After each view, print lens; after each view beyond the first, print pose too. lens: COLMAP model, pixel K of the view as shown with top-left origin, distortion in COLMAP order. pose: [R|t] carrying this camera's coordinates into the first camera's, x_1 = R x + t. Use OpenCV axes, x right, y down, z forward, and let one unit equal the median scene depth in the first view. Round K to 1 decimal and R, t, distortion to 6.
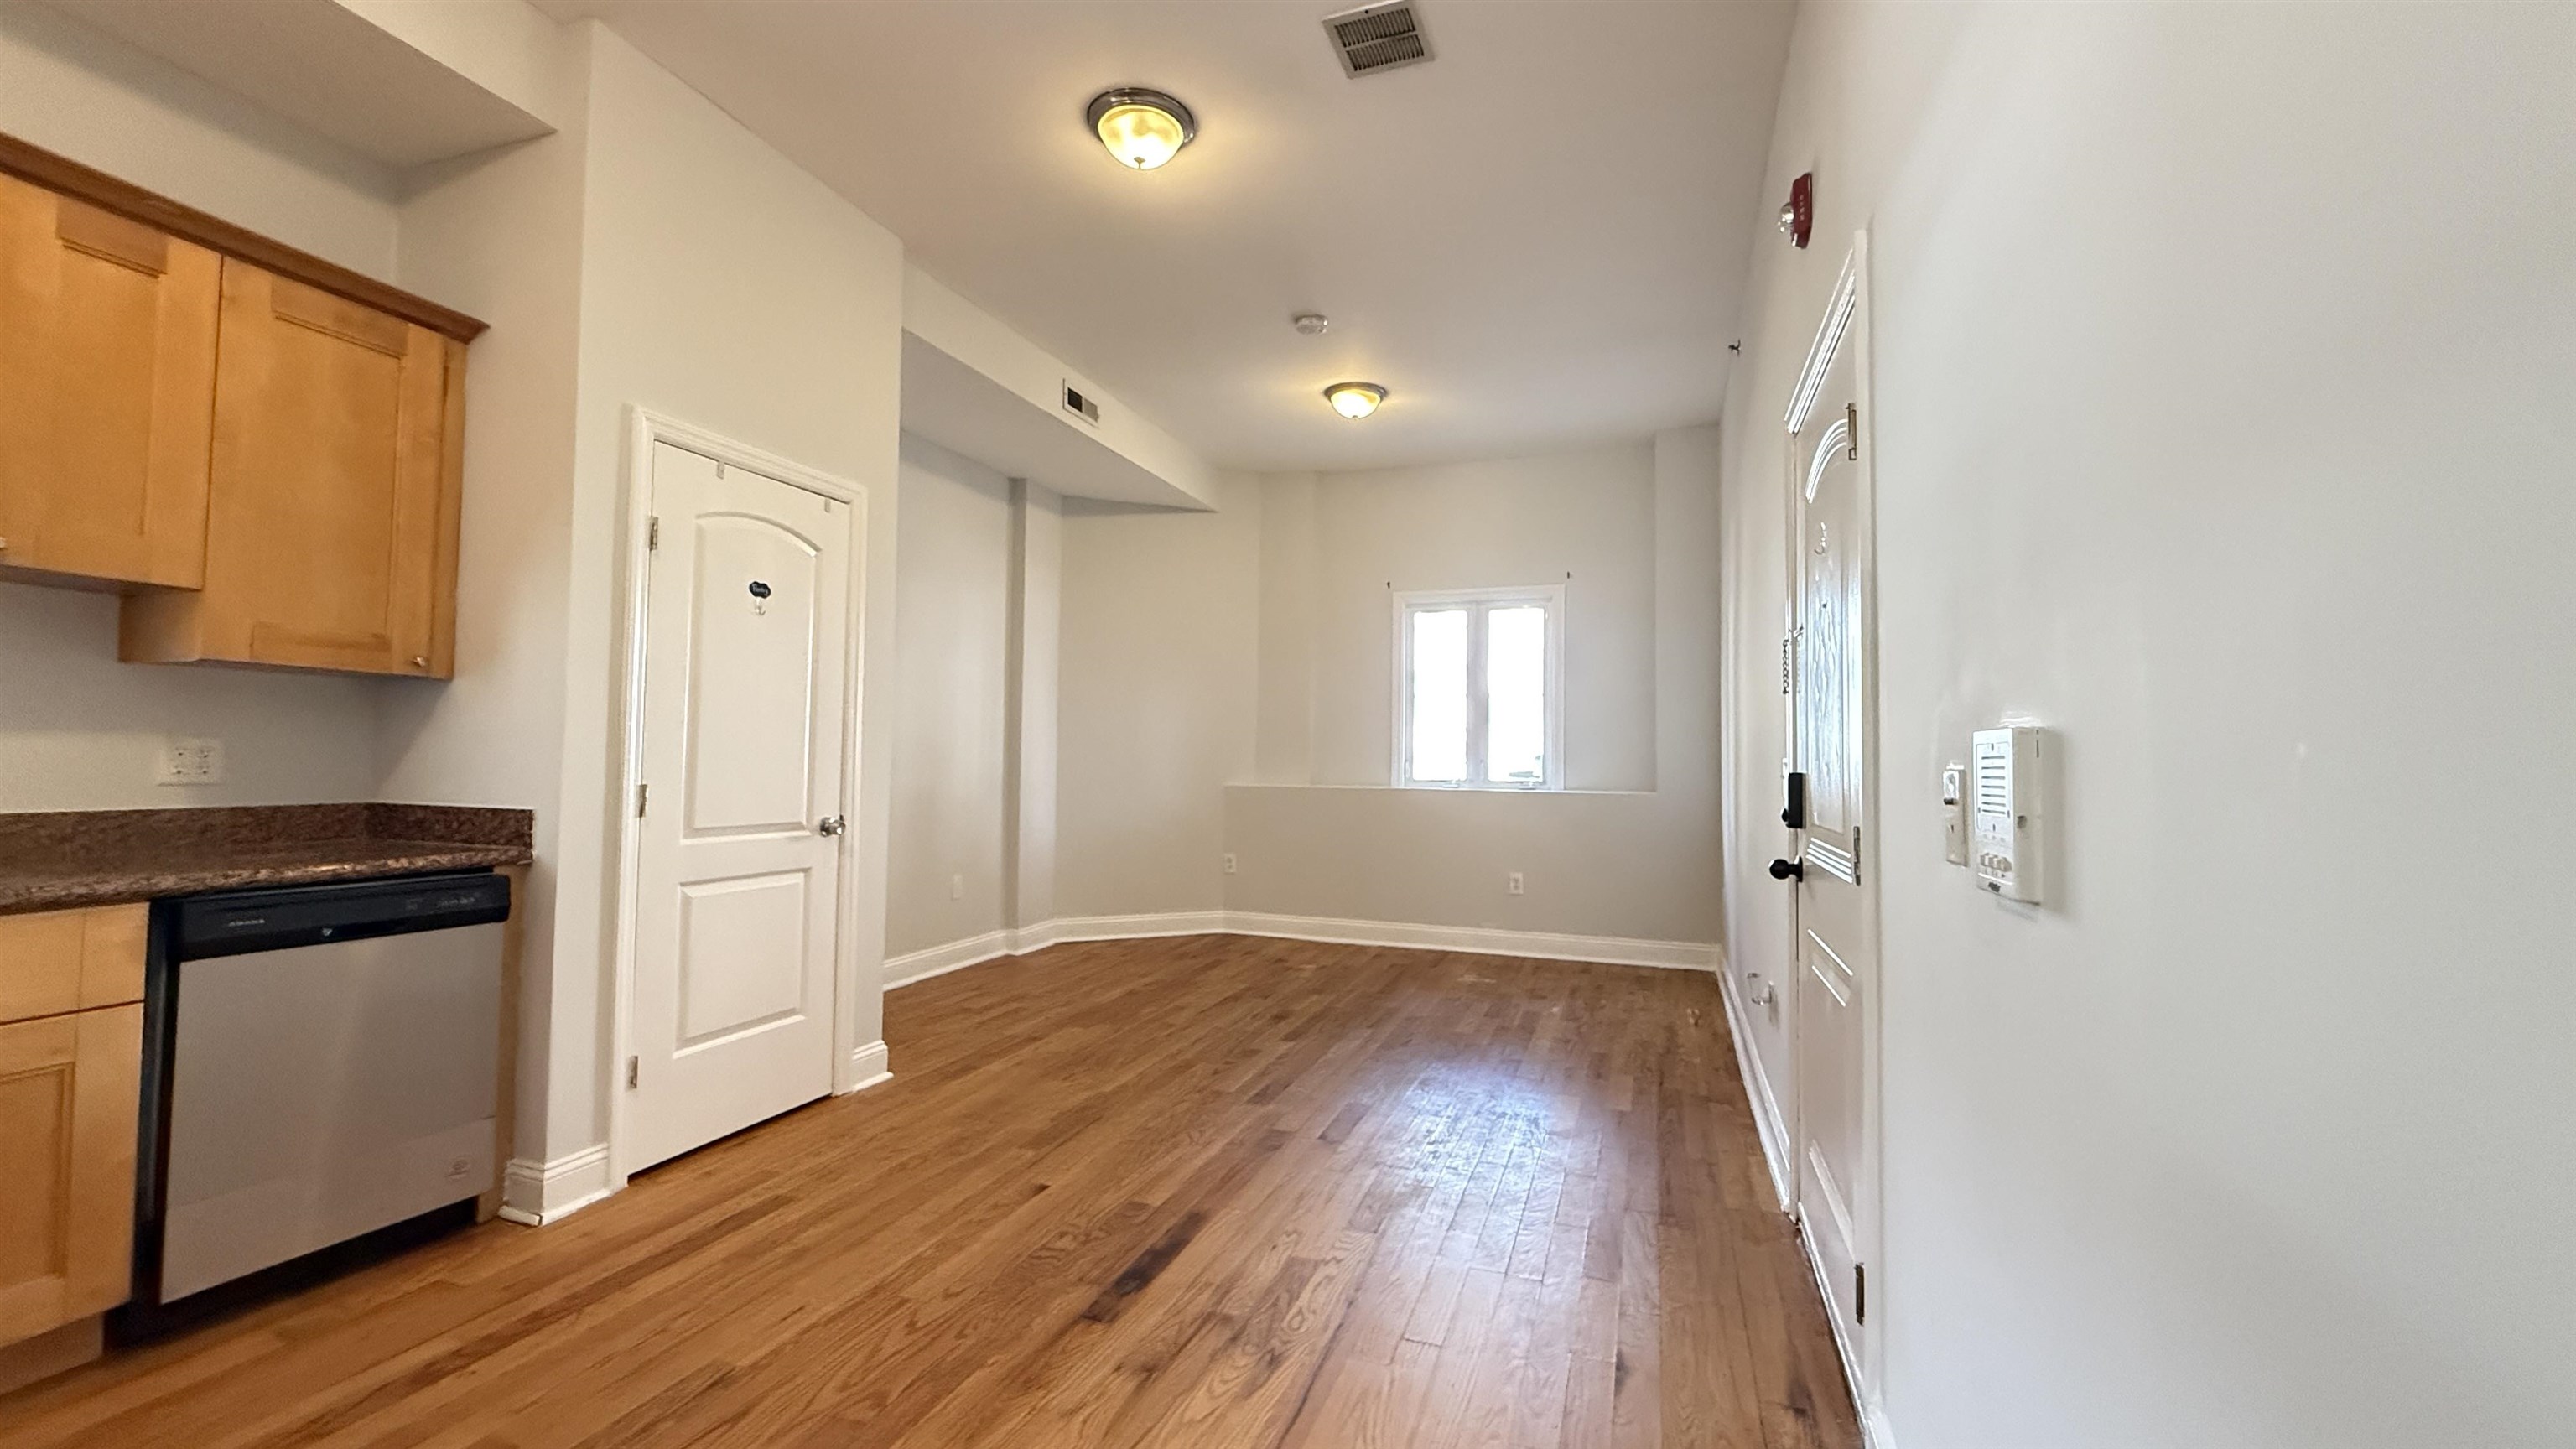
lens RADIAL K [[1027.3, 0, 1289.3], [0, 1027.3, 721.3], [0, 0, 1]] dist [-0.007482, 0.001170]
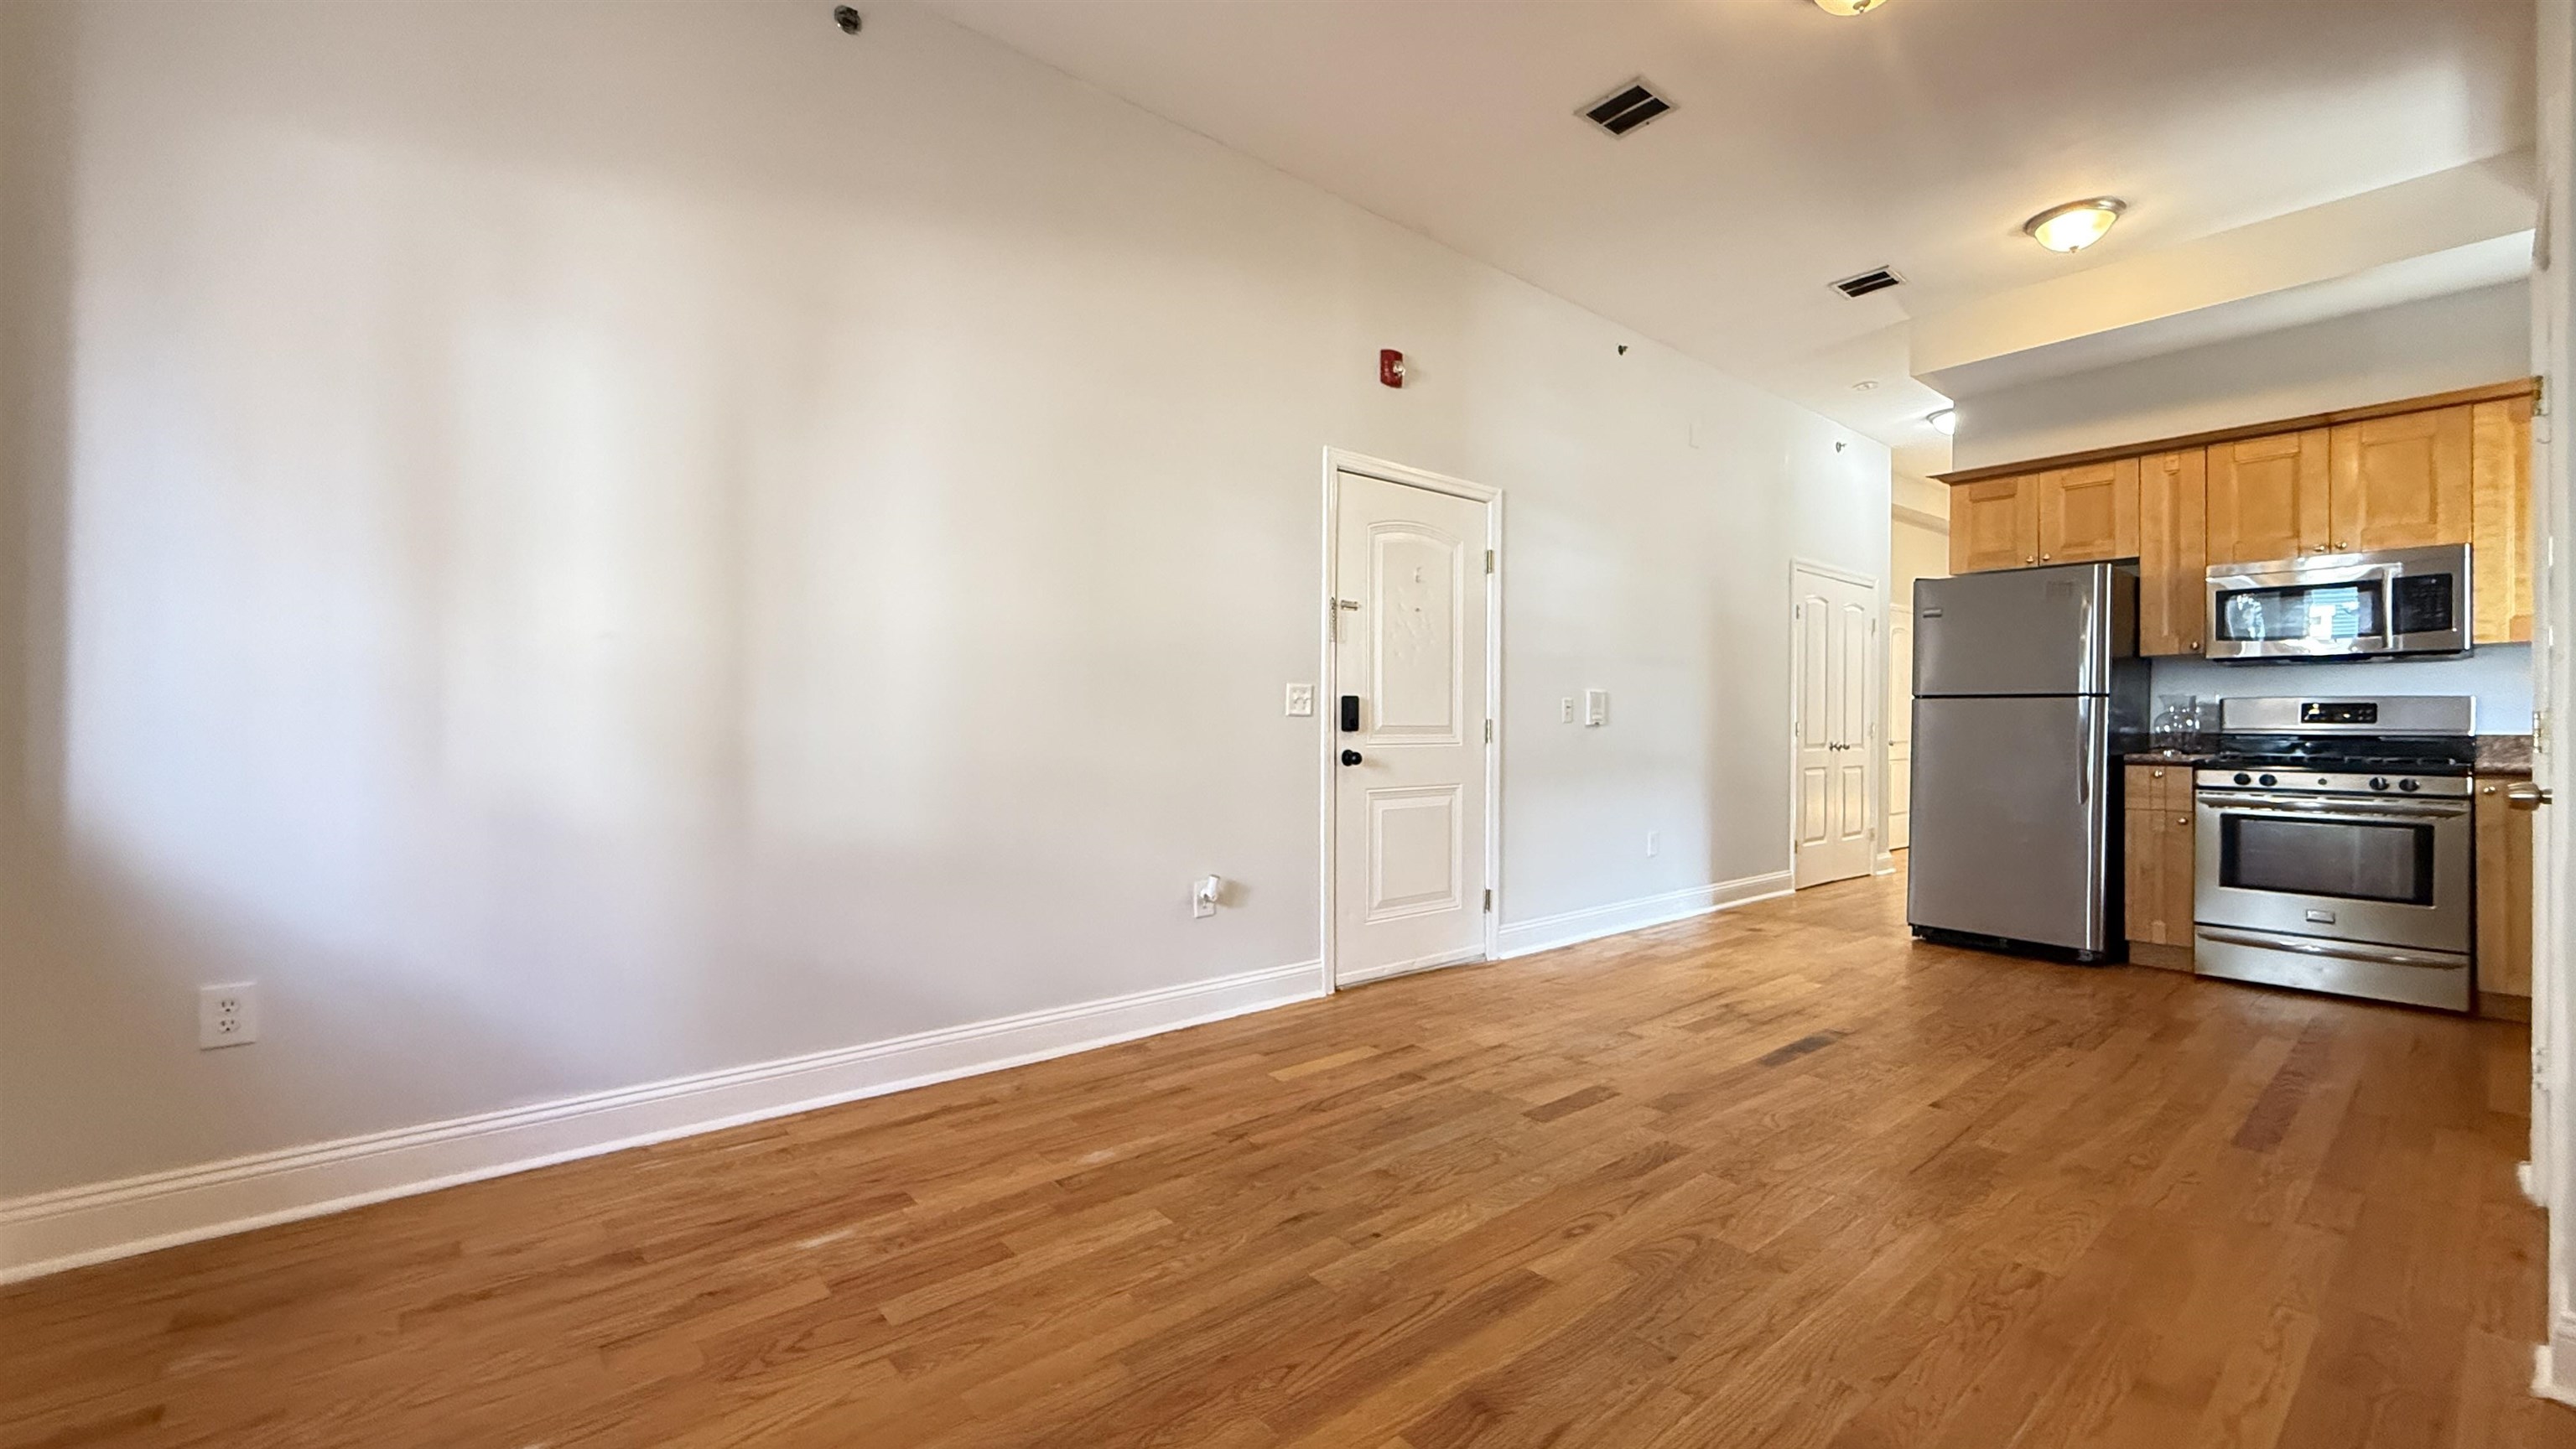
lens RADIAL K [[1027.3, 0, 1275.9], [0, 1027.3, 726.5], [0, 0, 1]] dist [-0.007482, 0.001170]
pose [[-0.853565, -0.018766, 0.520648, -0.191016], [-0.035297, 0.999138, -0.021856, 0.118525], [-0.519789, -0.037033, -0.853492, 2.076679]]
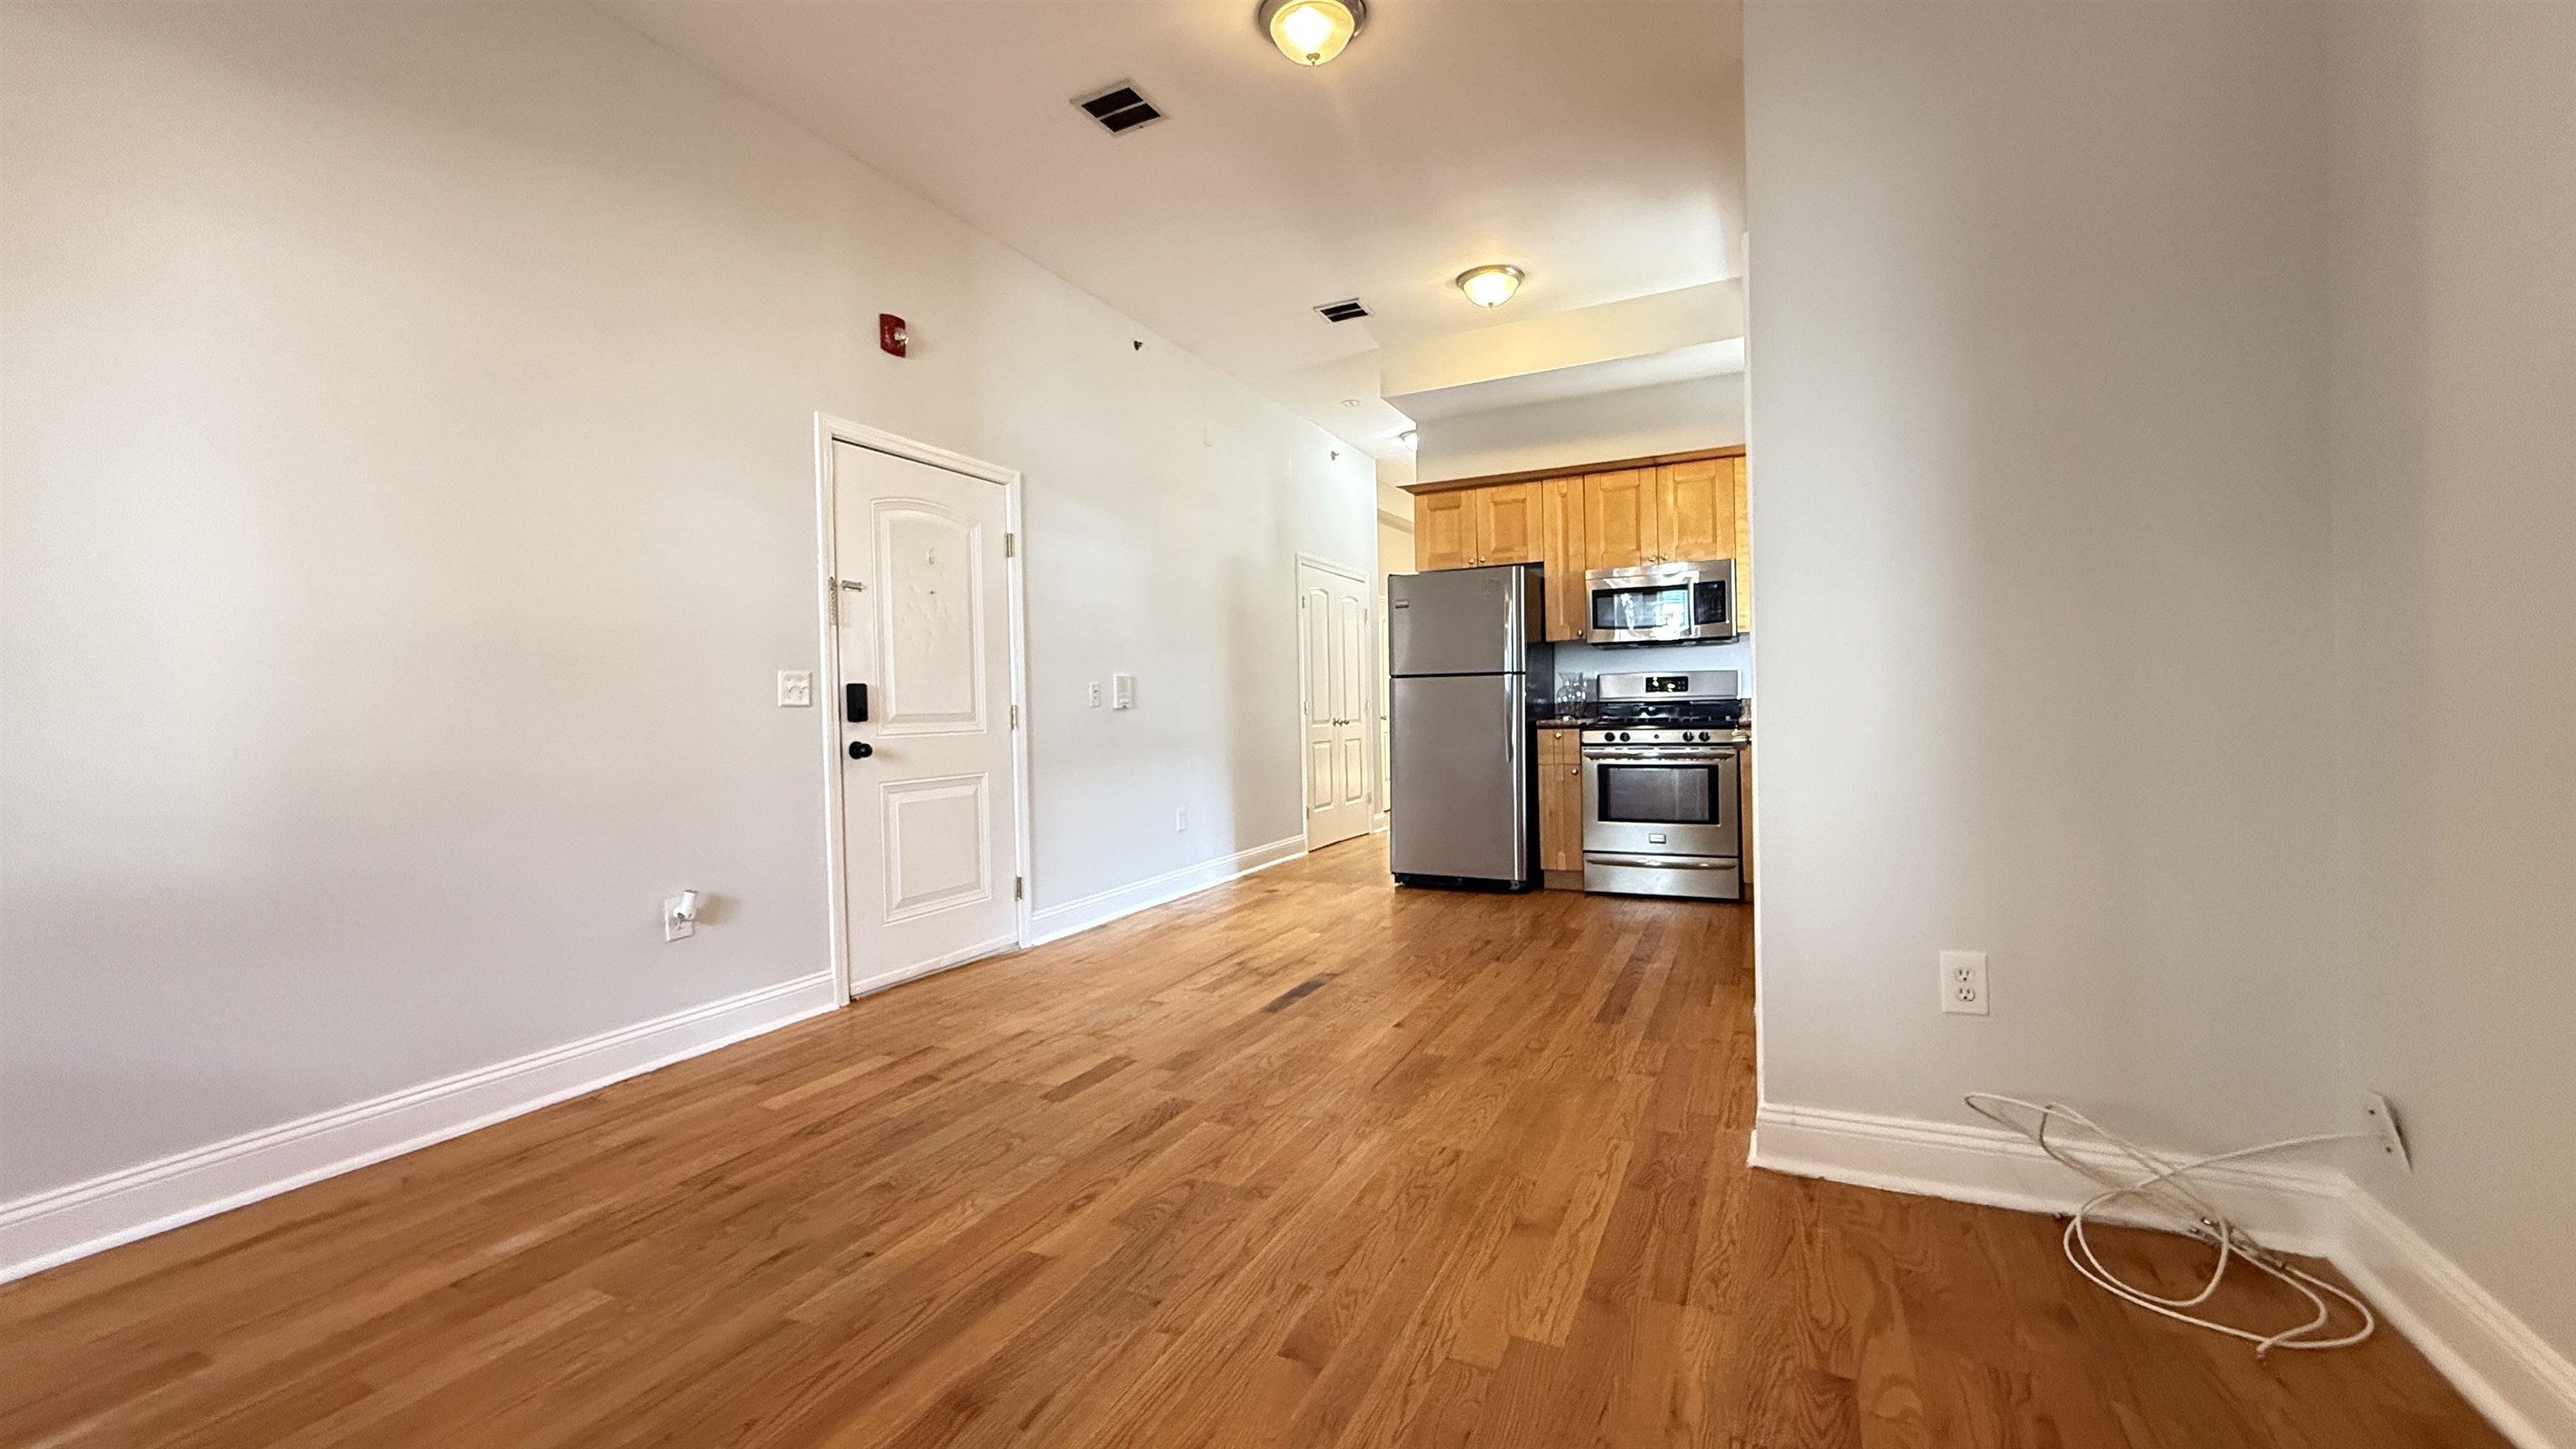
lens RADIAL K [[1027.3, 0, 1285.3], [0, 1027.3, 724.6], [0, 0, 1]] dist [-0.007482, 0.001170]
pose [[-0.993072, 0.008246, 0.117215, -0.237094], [0.006163, 0.999817, -0.018121, 0.121352], [-0.117343, -0.017274, -0.992941, 2.057566]]
